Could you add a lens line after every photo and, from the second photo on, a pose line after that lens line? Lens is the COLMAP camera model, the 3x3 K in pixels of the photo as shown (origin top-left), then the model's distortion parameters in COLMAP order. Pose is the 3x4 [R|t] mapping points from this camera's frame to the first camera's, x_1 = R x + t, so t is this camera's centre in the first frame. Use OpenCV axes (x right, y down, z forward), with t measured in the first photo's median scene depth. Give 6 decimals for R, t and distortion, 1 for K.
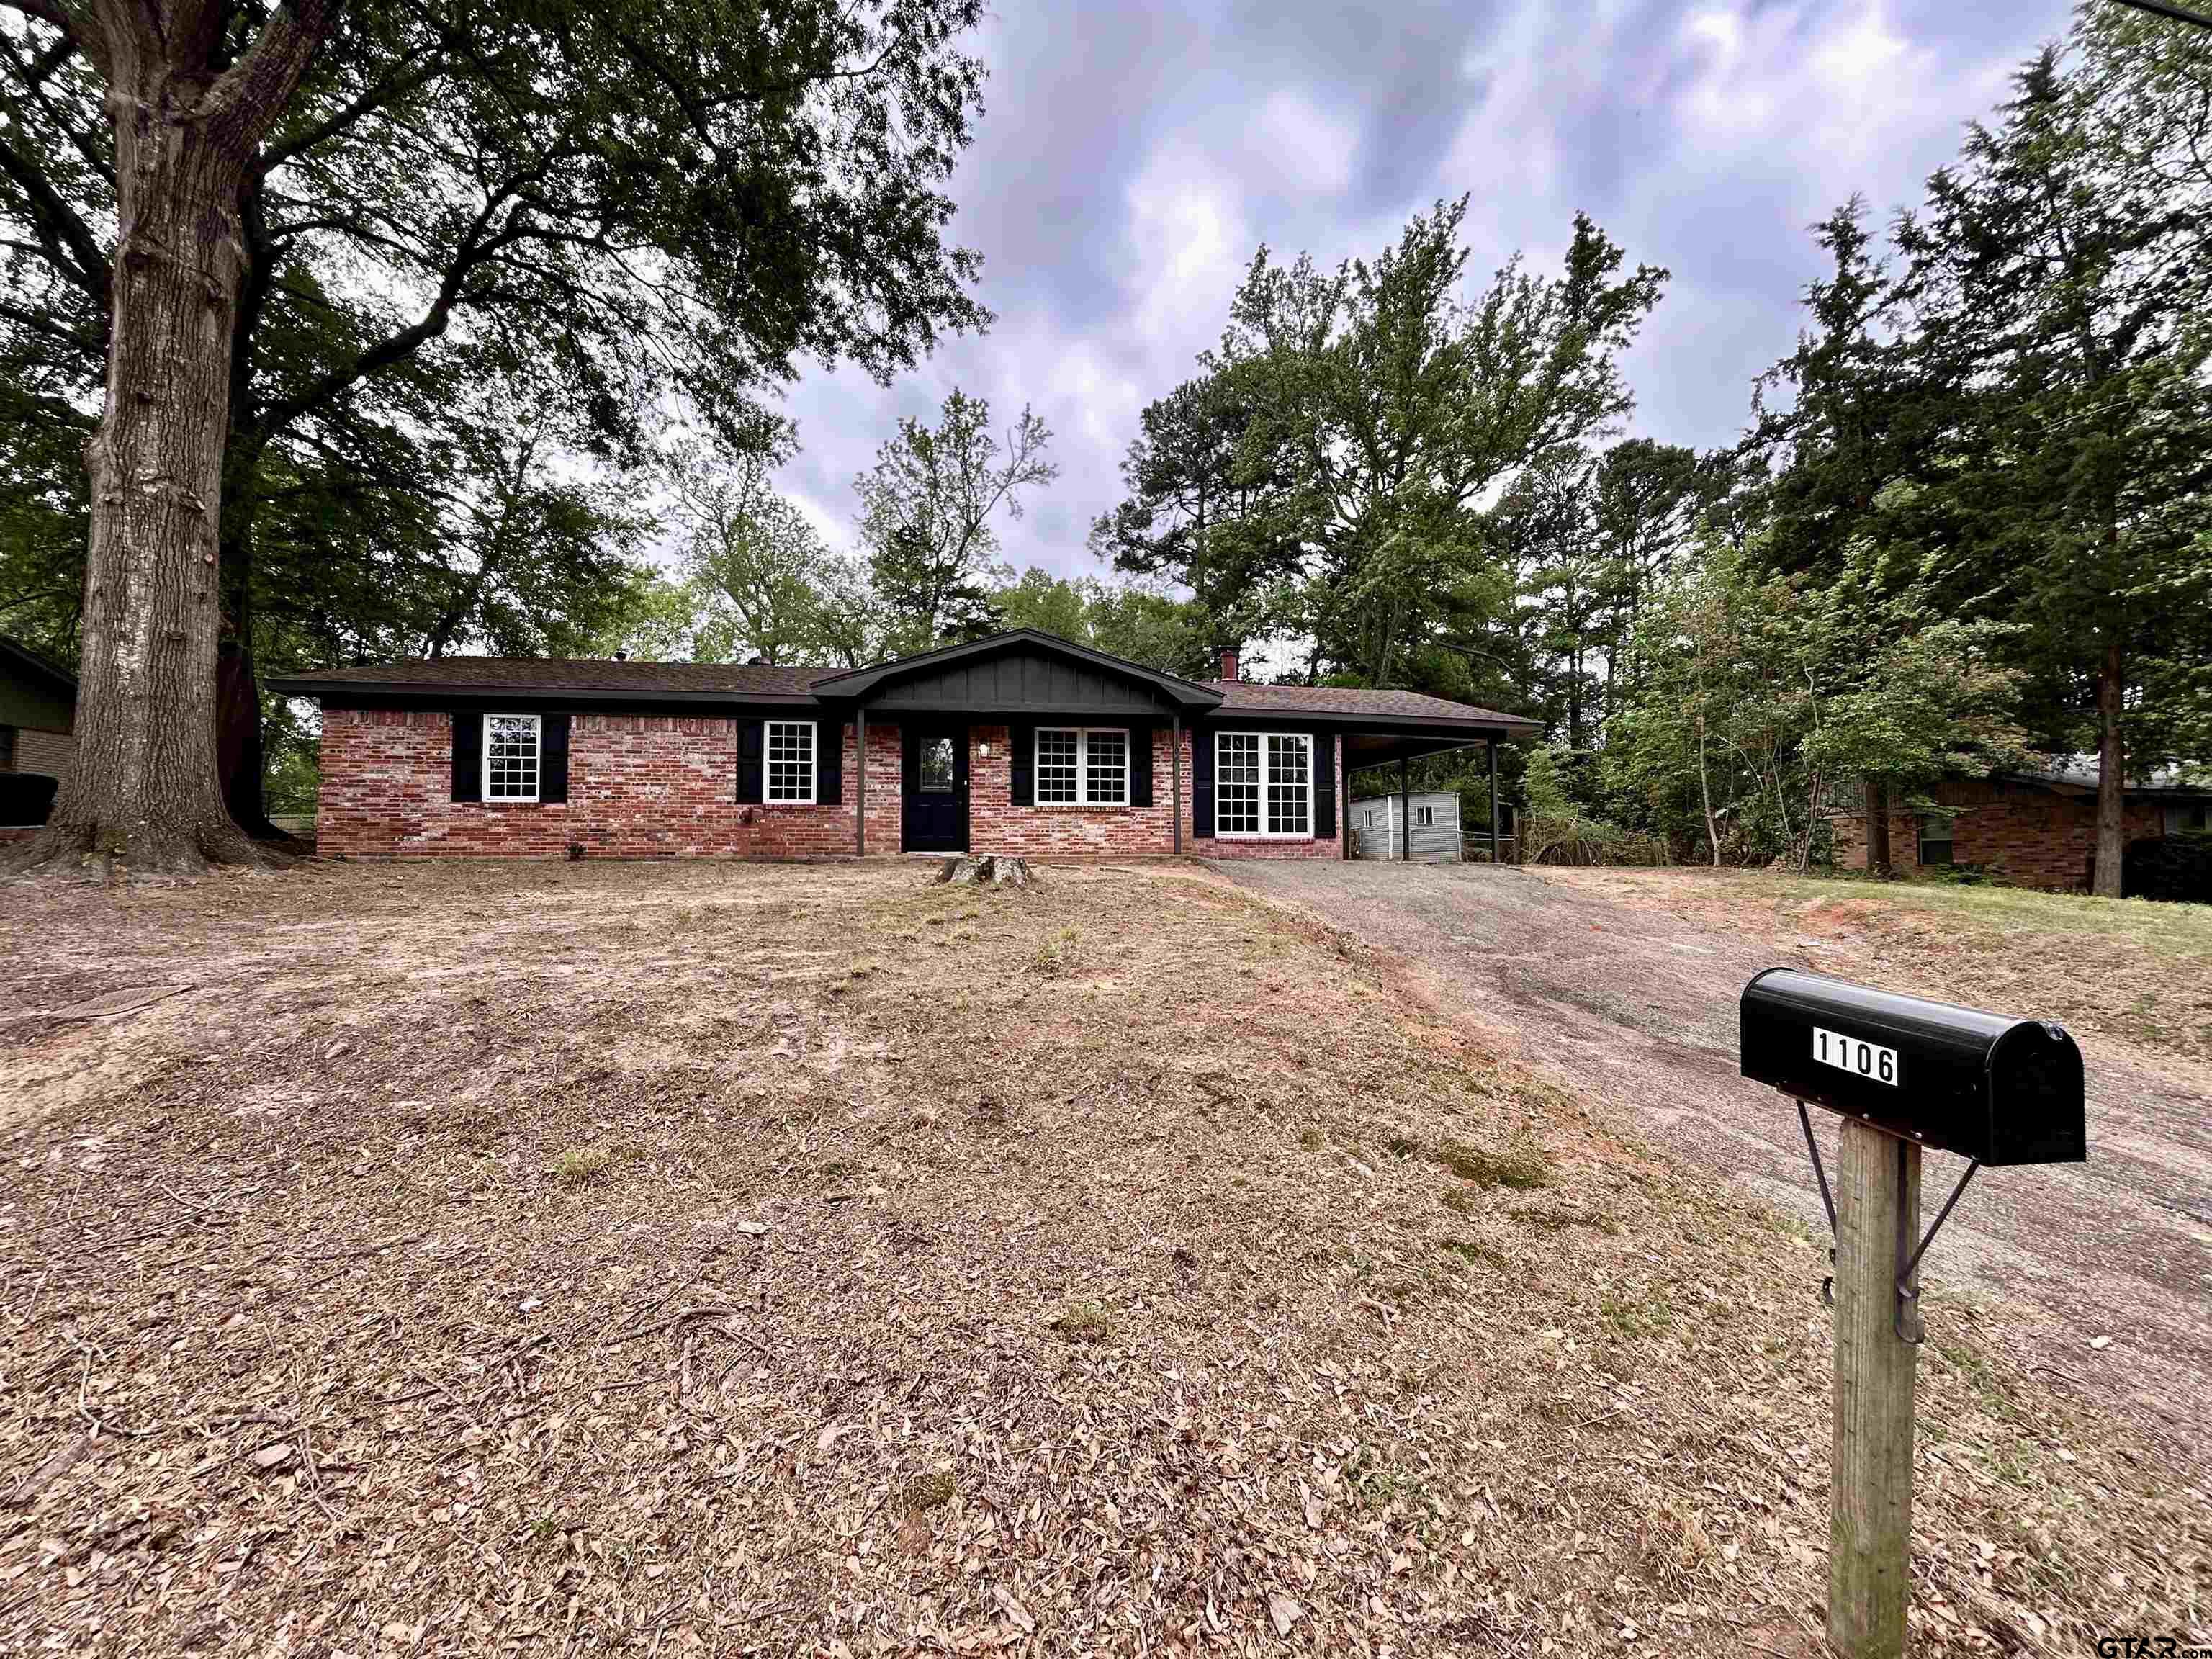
lens RADIAL K [[894.6, 0, 1106.0], [0, 894.6, 829.5], [0, 0, 1]] dist [0.002714, -0.002386]
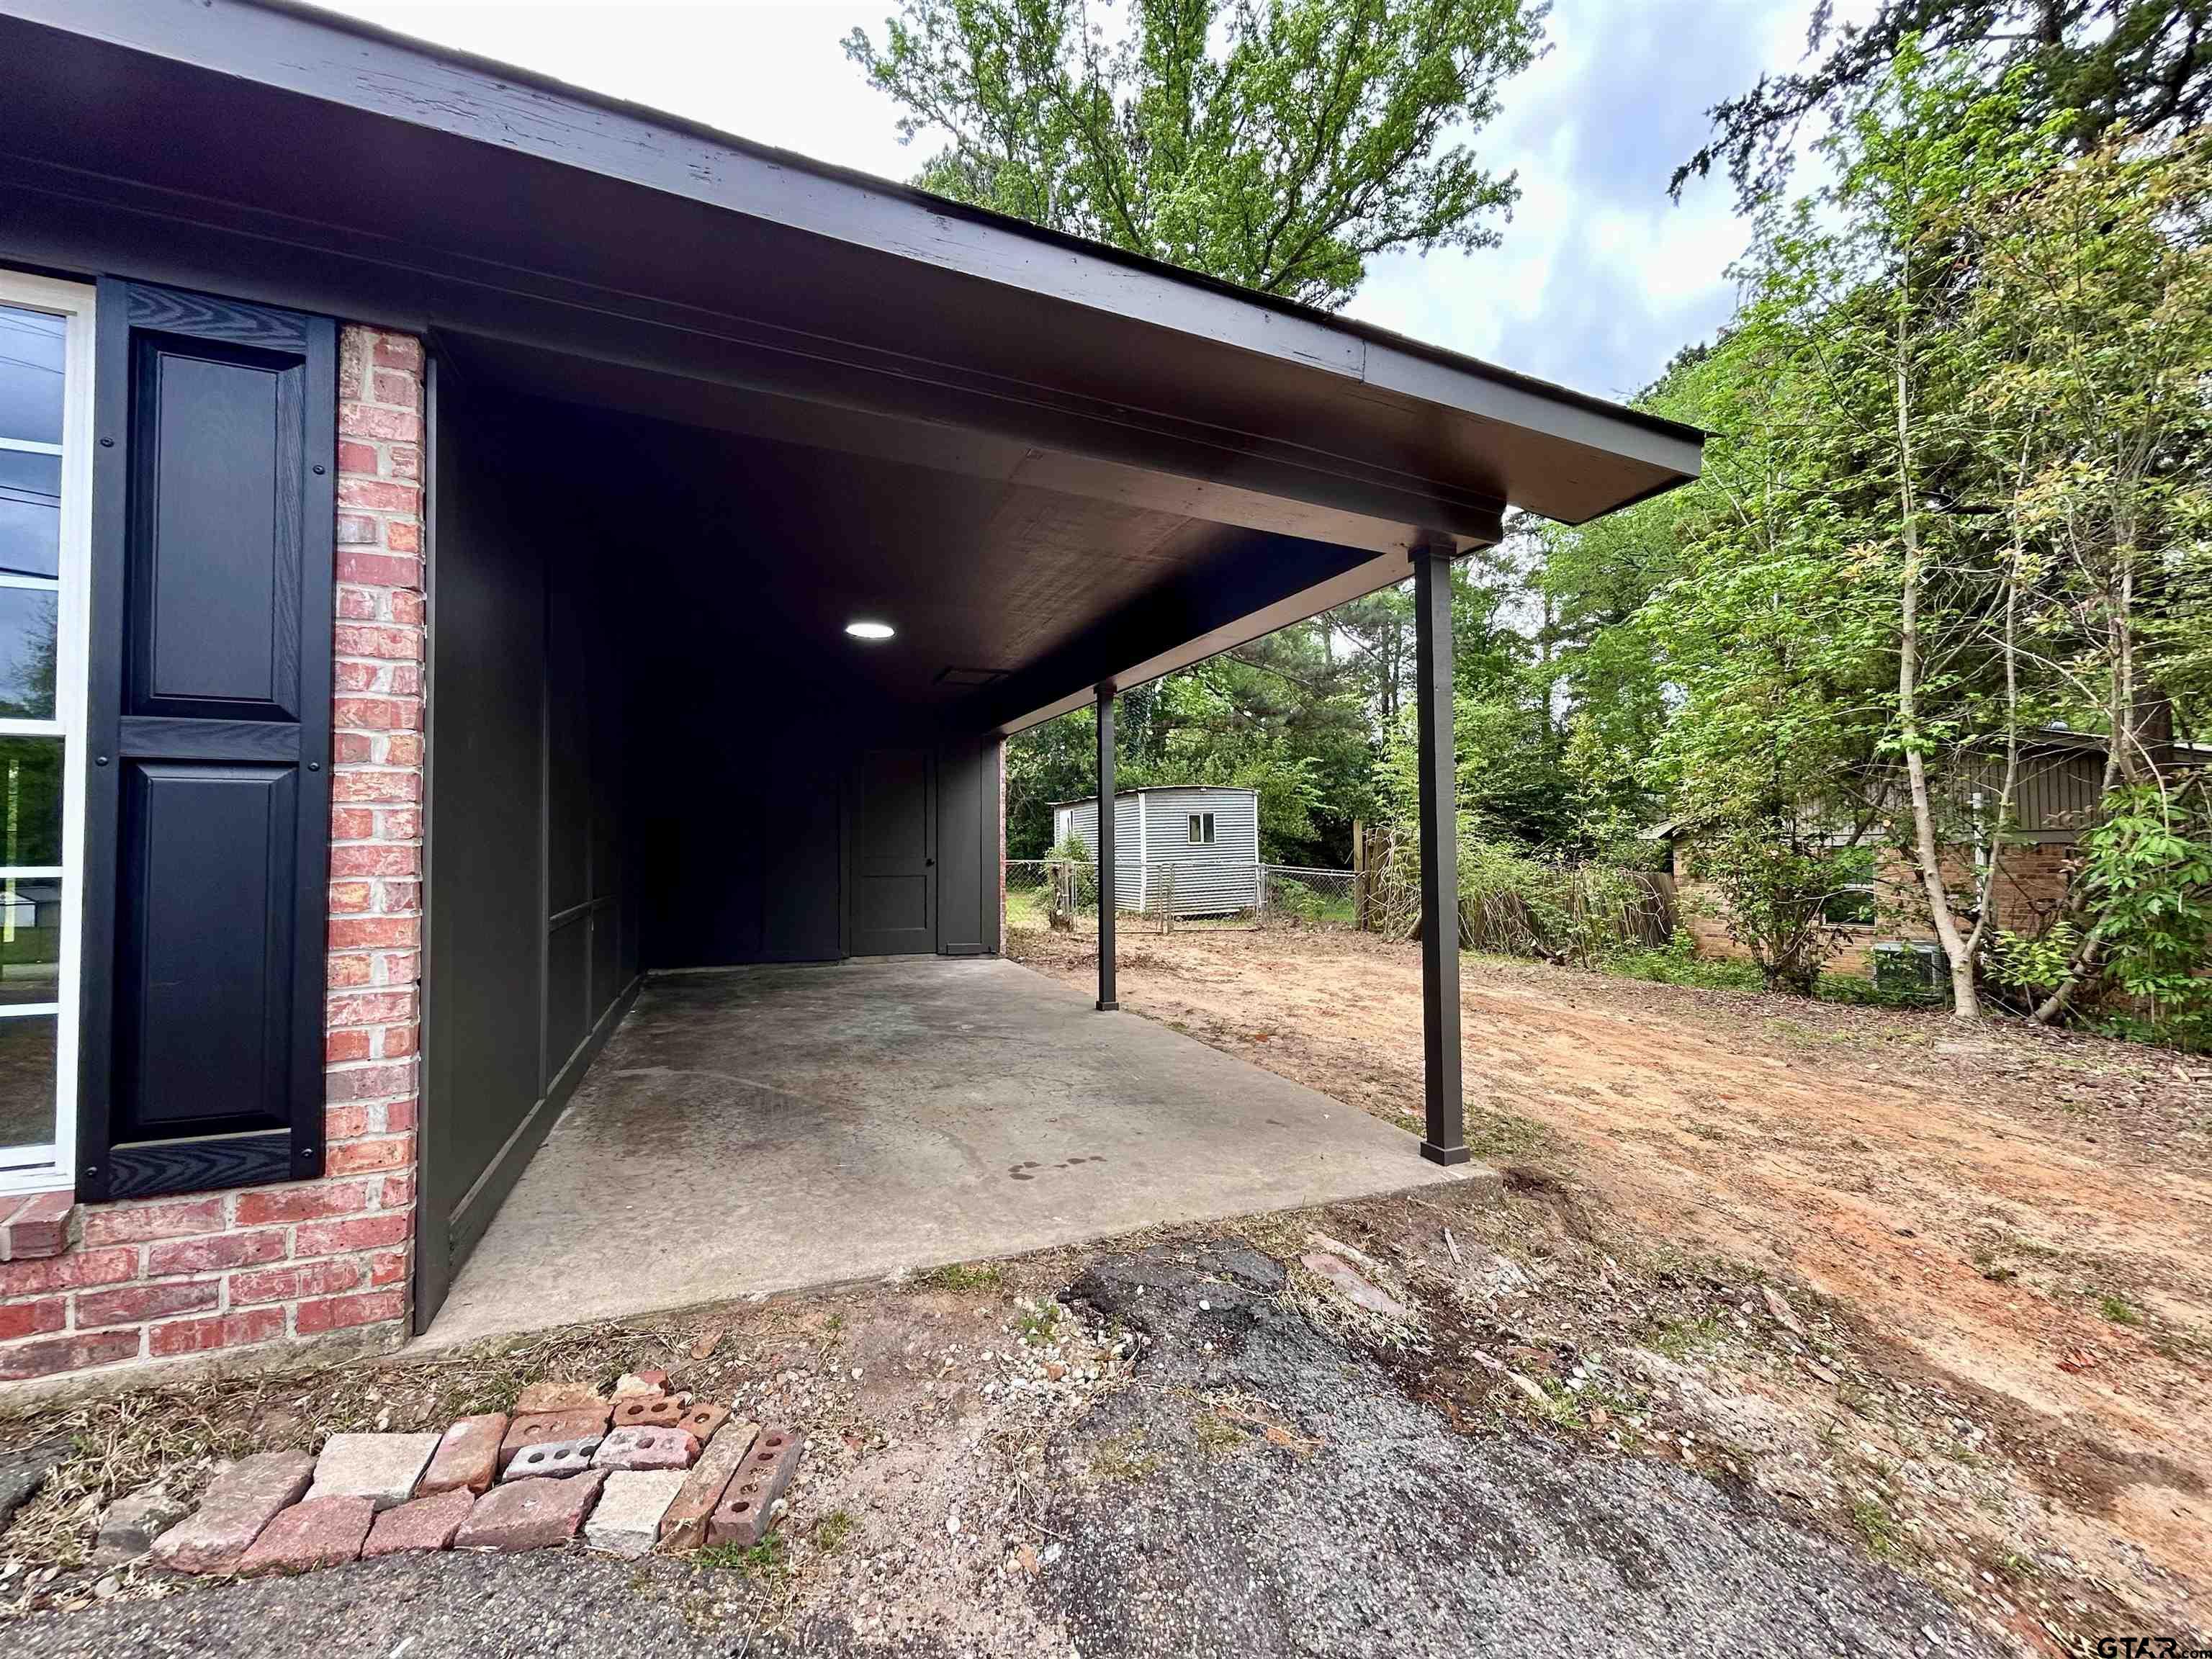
lens RADIAL K [[894.6, 0, 1106.0], [0, 894.6, 829.5], [0, 0, 1]] dist [0.002714, -0.002386]
pose [[0.977782, 0.004079, 0.209585, 0.289748], [-0.006584, 0.999915, 0.011253, -0.033398], [-0.209521, -0.012383, 0.977726, 0.749500]]
